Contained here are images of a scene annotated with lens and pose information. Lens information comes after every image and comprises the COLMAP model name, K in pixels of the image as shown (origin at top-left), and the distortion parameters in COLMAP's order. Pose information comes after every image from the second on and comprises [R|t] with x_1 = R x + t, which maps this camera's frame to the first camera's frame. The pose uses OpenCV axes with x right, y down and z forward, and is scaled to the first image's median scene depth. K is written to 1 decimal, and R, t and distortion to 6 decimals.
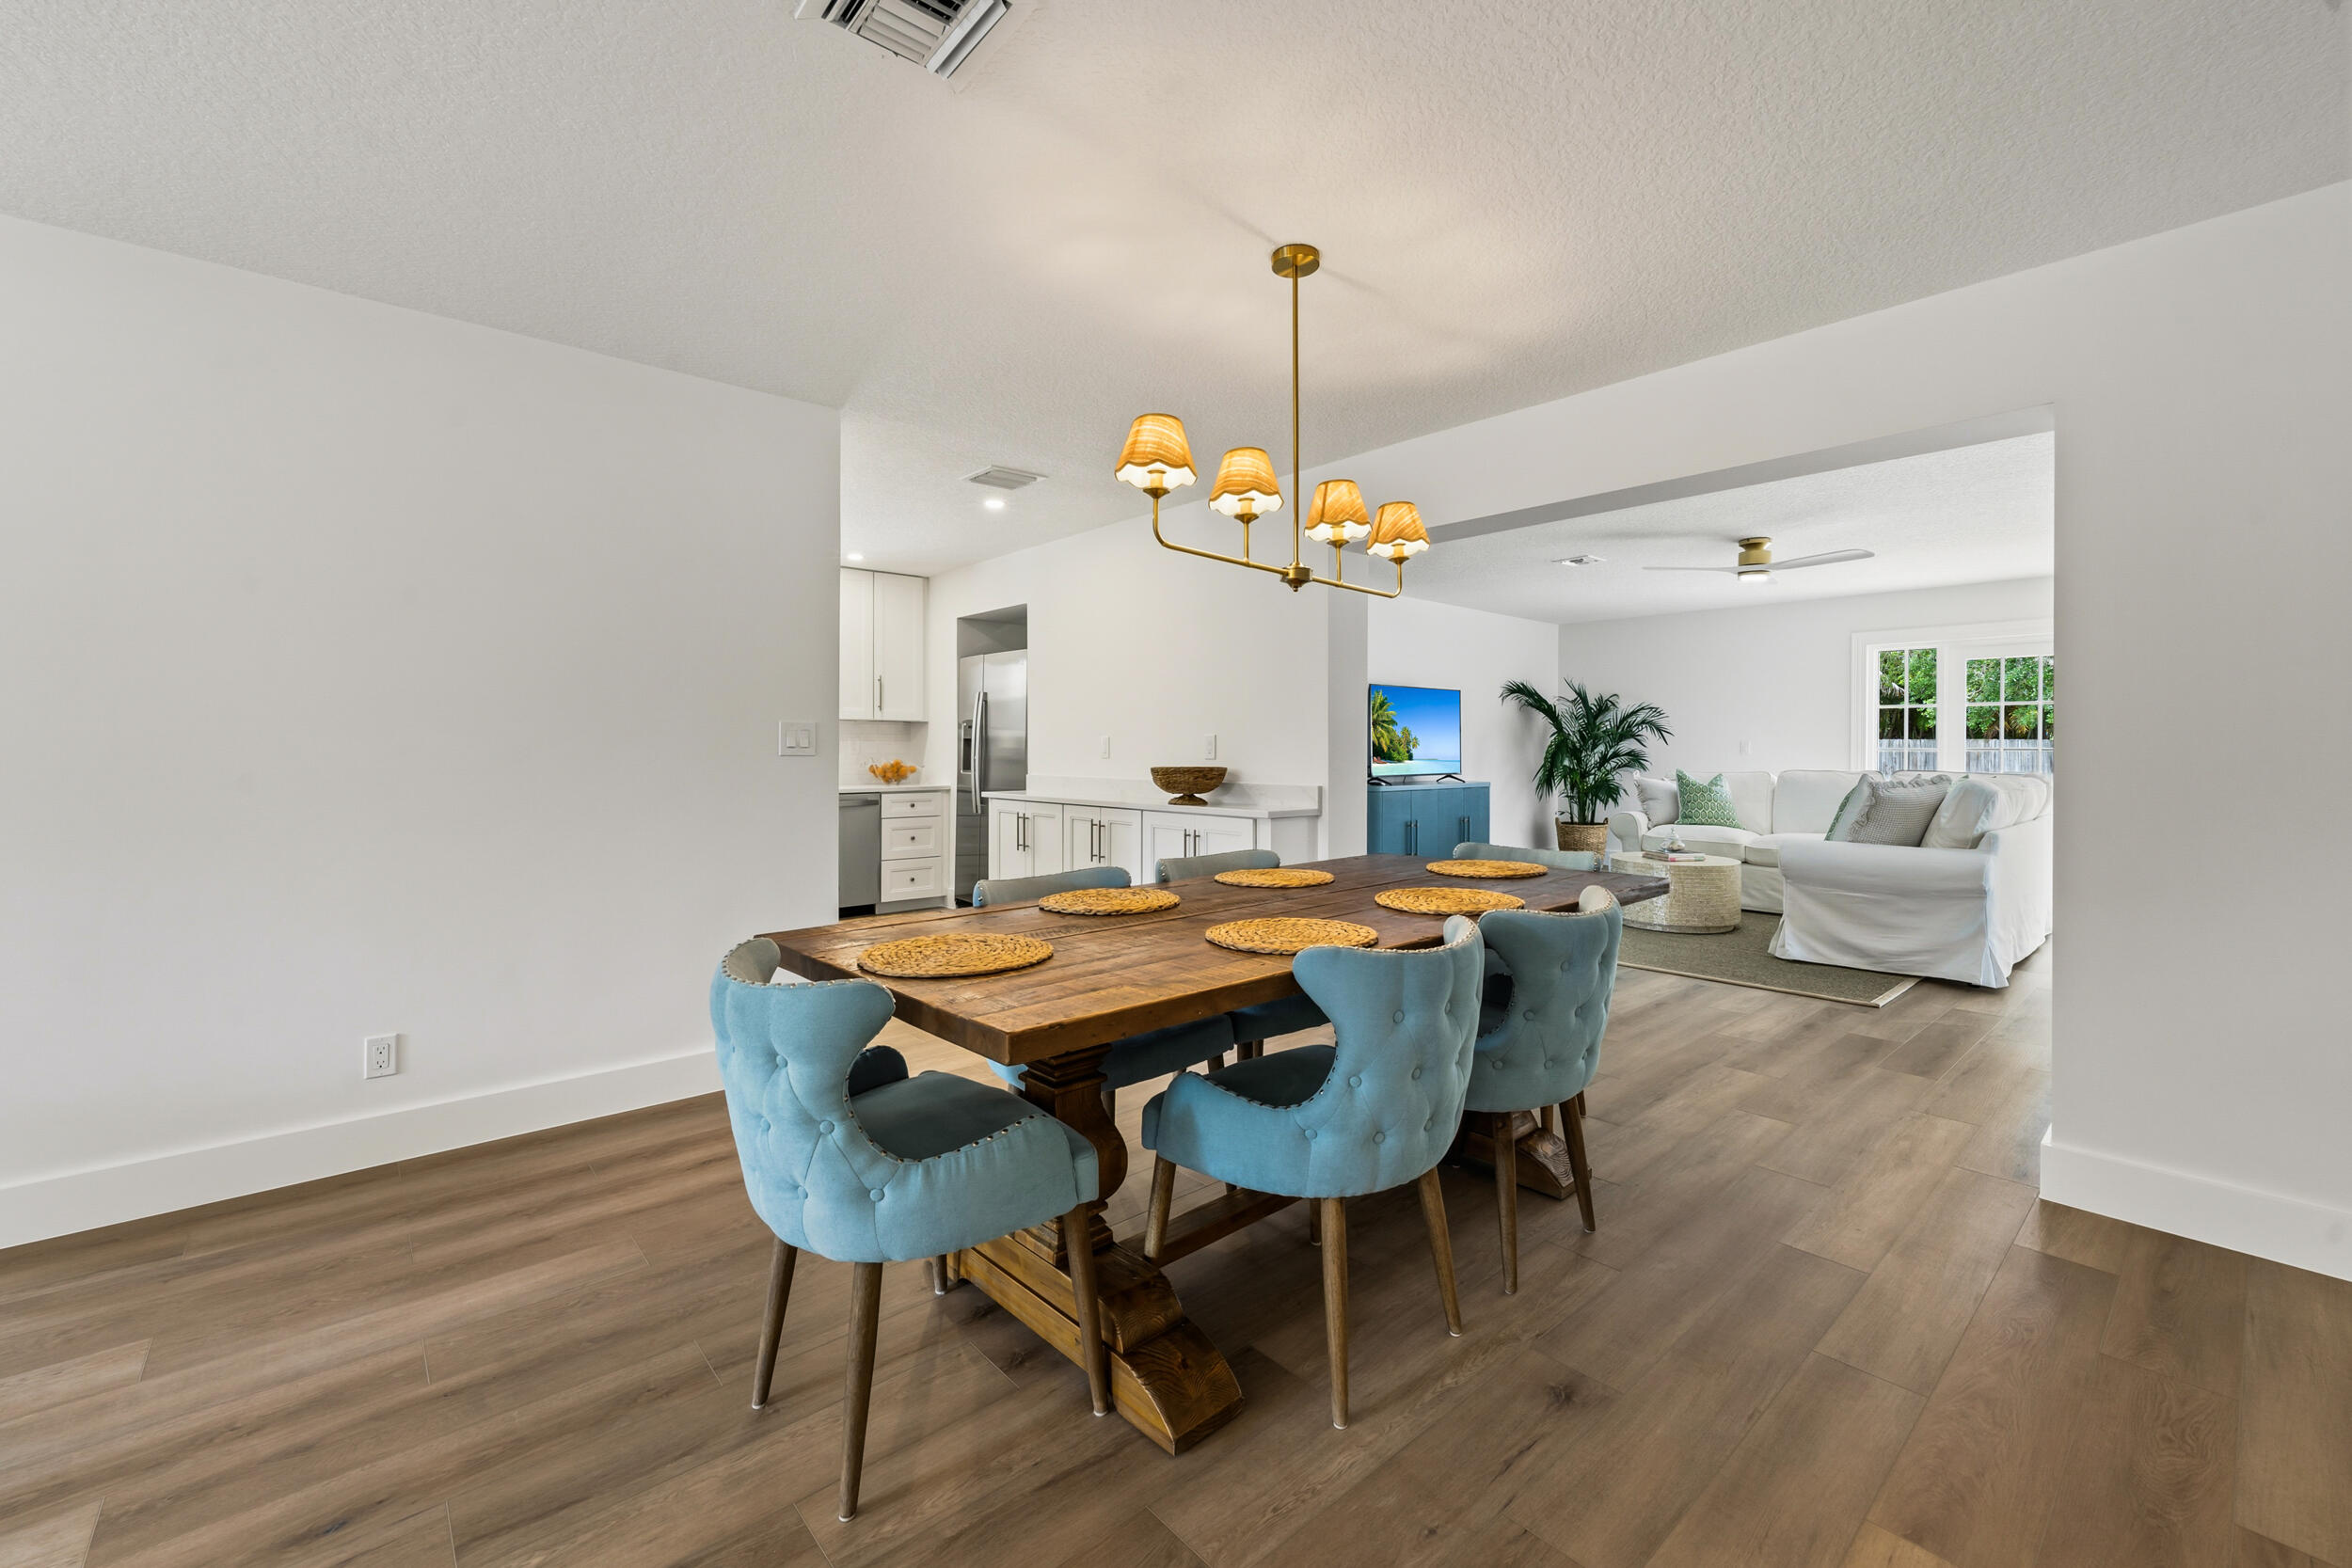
lens RADIAL K [[956.9, 0, 1169.7], [0, 956.9, 767.9], [0, 0, 1]] dist [0.002798, 0.000261]
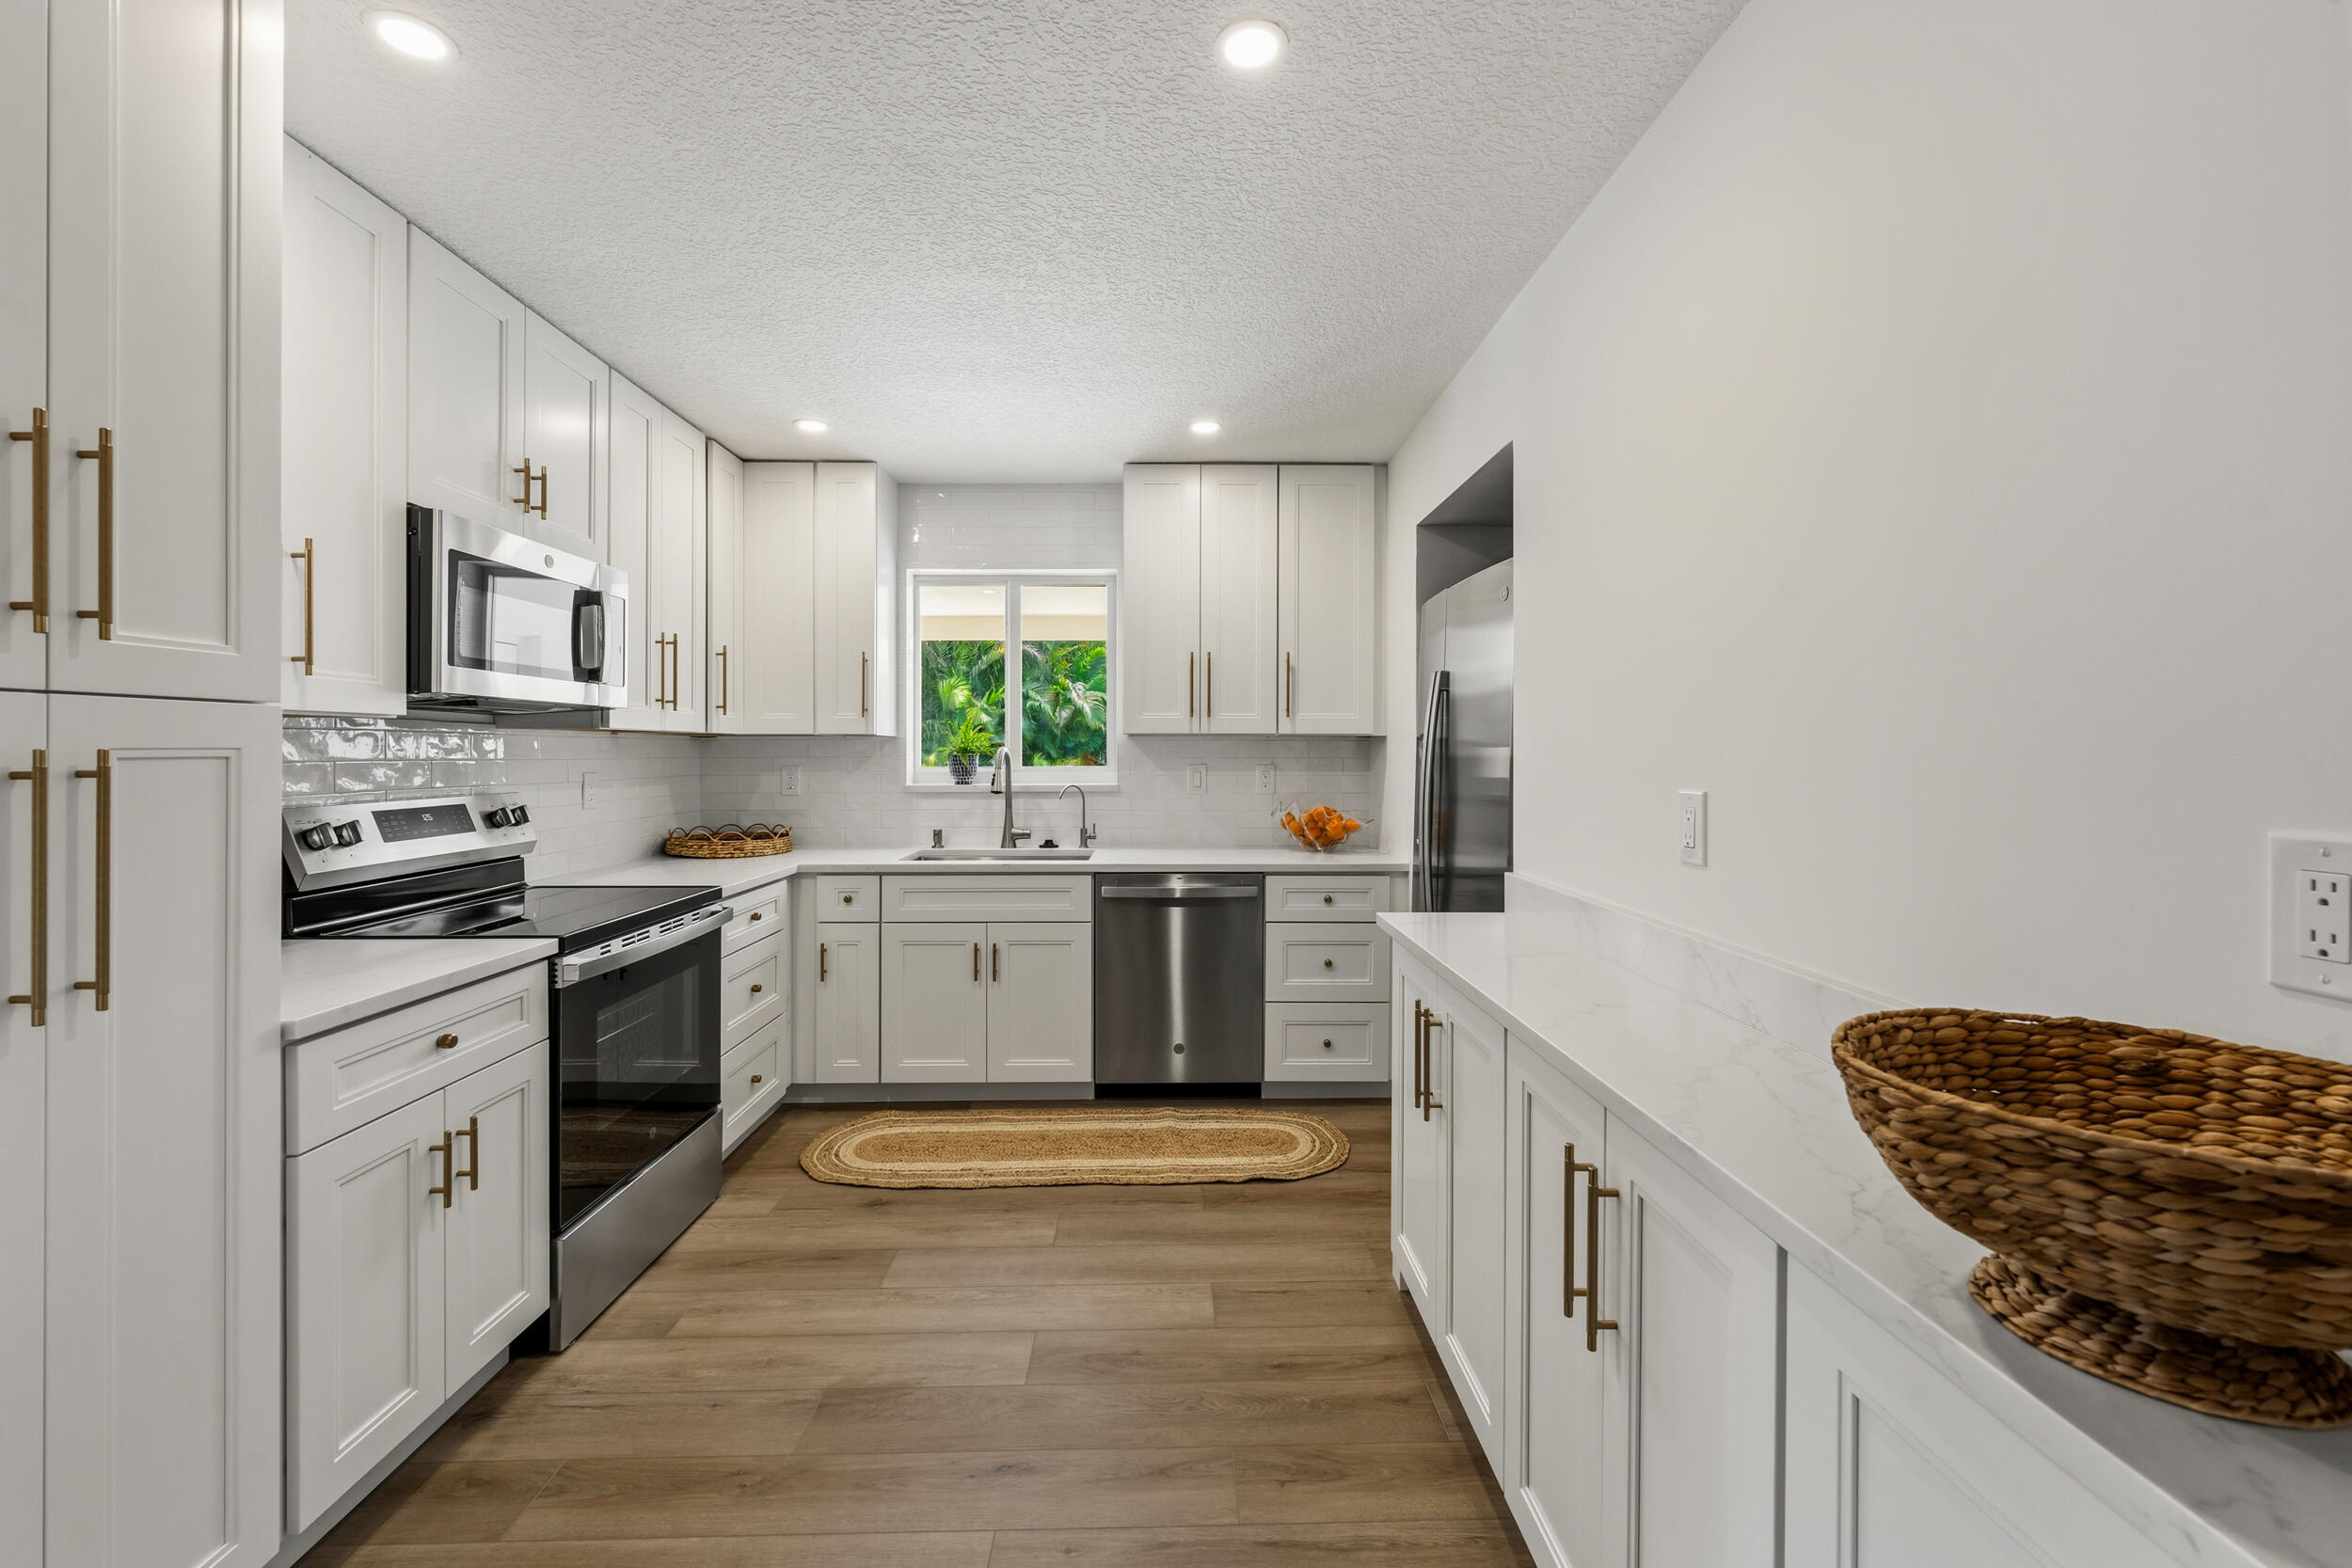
lens RADIAL K [[956.9, 0, 1183.8], [0, 956.9, 761.4], [0, 0, 1]] dist [0.002798, 0.000261]
pose [[0.769398, 0.000417, -0.638769, 0.000759], [-0.007423, 0.999938, -0.008288, -0.027903], [0.638726, 0.011119, 0.769354, 0.501286]]
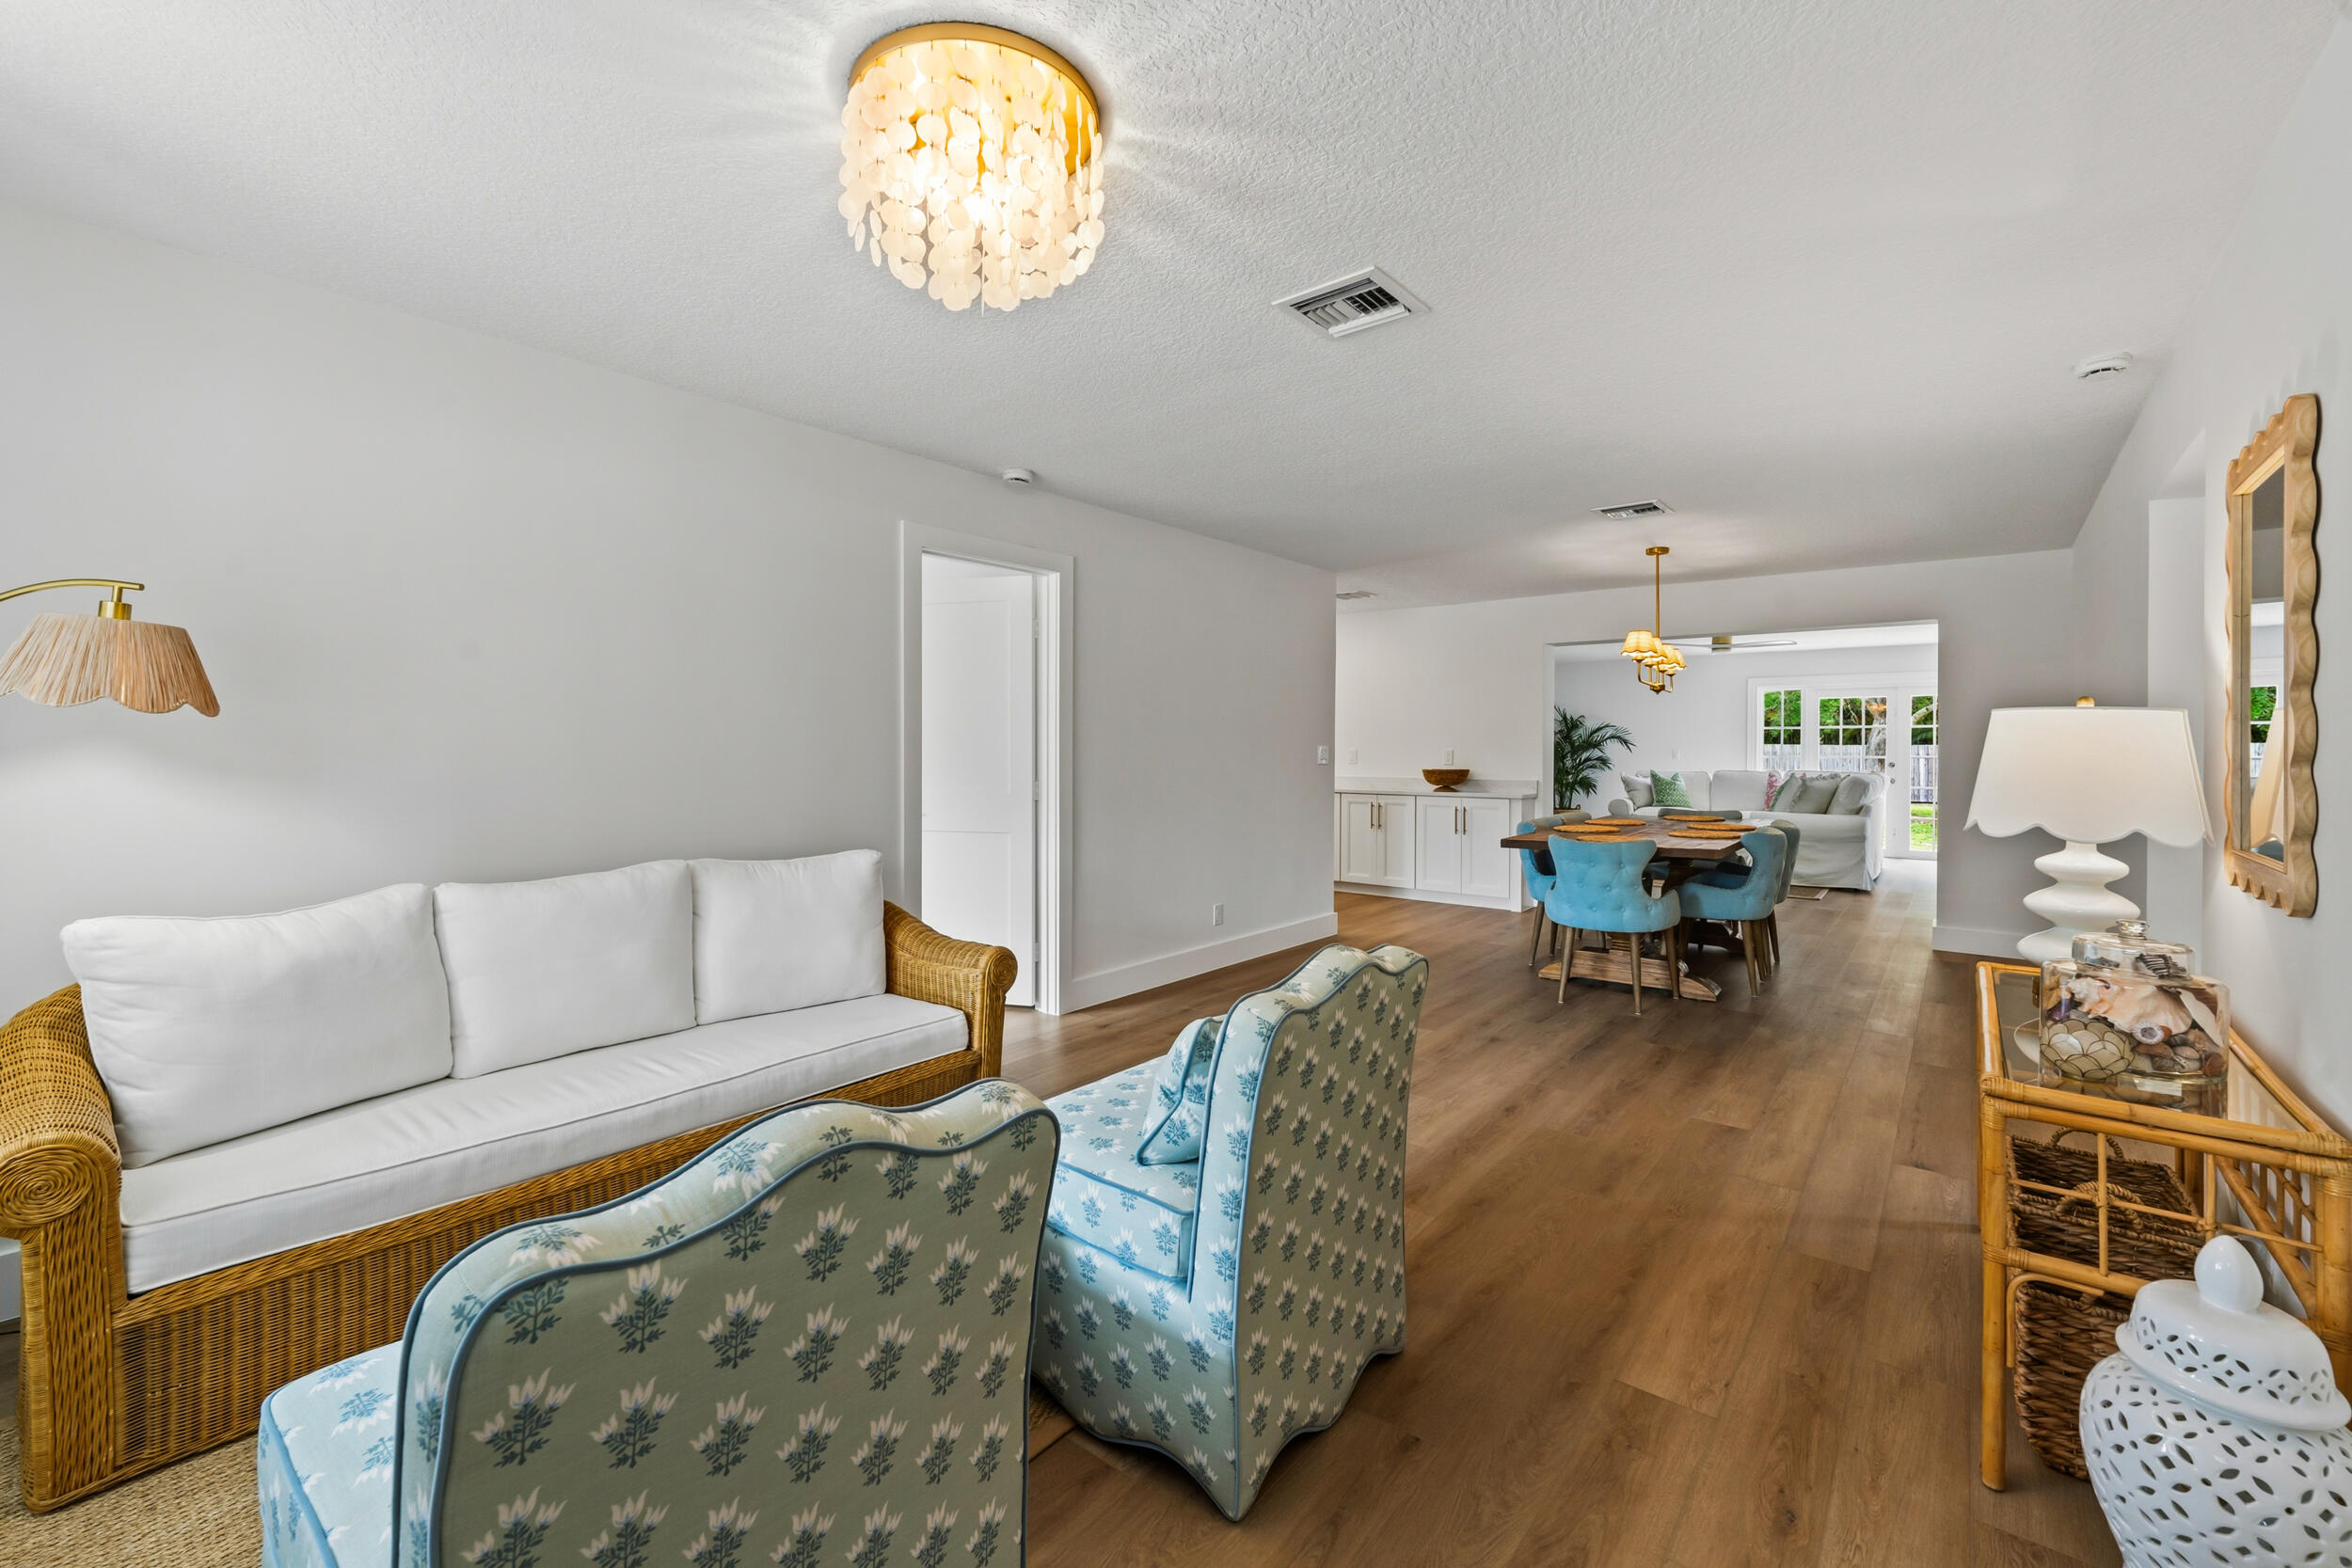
lens RADIAL K [[956.9, 0, 1170.3], [0, 956.9, 761.8], [0, 0, 1]] dist [0.002798, 0.000261]
pose [[0.986562, -0.000667, 0.163383, -0.464437], [0.001838, 0.999974, -0.007020, -0.002132], [-0.163374, 0.007226, 0.986538, -0.358518]]
